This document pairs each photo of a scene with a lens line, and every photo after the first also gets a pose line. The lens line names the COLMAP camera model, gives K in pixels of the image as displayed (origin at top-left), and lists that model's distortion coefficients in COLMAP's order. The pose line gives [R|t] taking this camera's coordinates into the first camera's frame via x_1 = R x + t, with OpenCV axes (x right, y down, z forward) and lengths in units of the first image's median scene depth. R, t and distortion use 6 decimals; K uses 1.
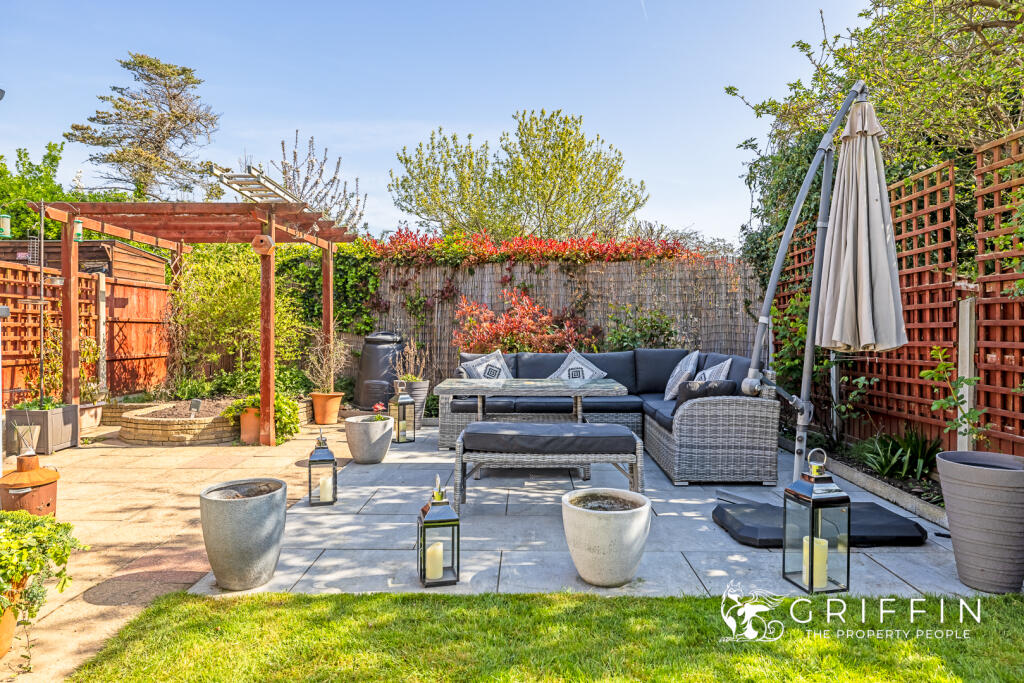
lens RADIAL K [[653.4, 0, 511.7], [0, 653.4, 342.4], [0, 0, 1]] dist [-0.001465, -0.000151]
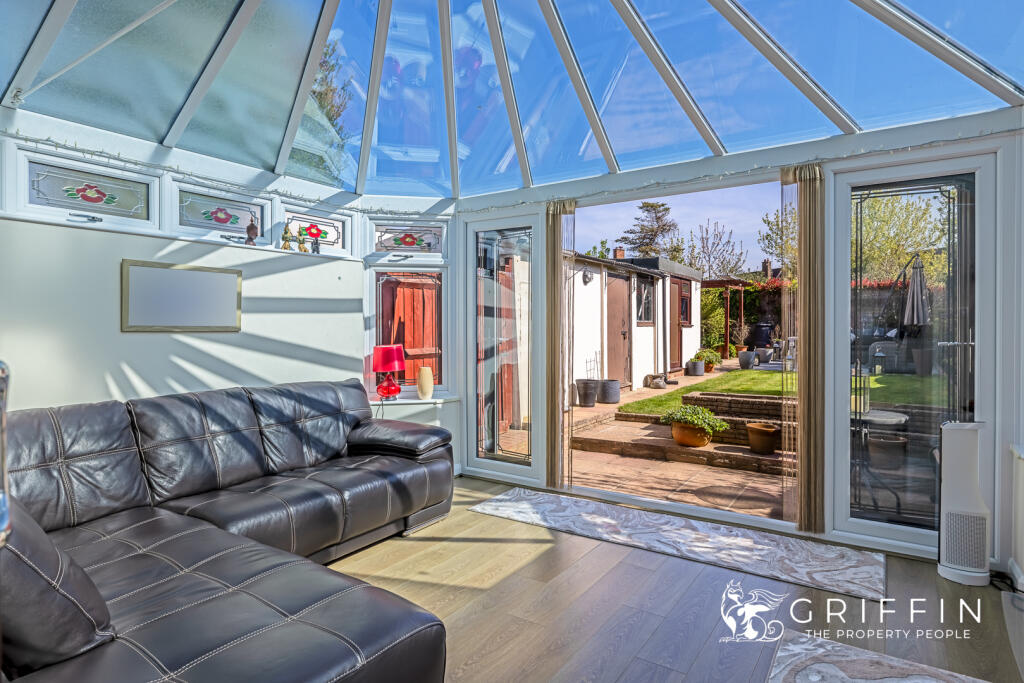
lens RADIAL K [[563.8, 0, 509.7], [0, 563.8, 332.6], [0, 0, 1]] dist [0.002088, 0.000176]
pose [[0.842617, 0.008977, -0.538438, 0.106100], [-0.005937, 0.999955, 0.007380, 0.009203], [0.538481, -0.003022, 0.842633, -0.984046]]
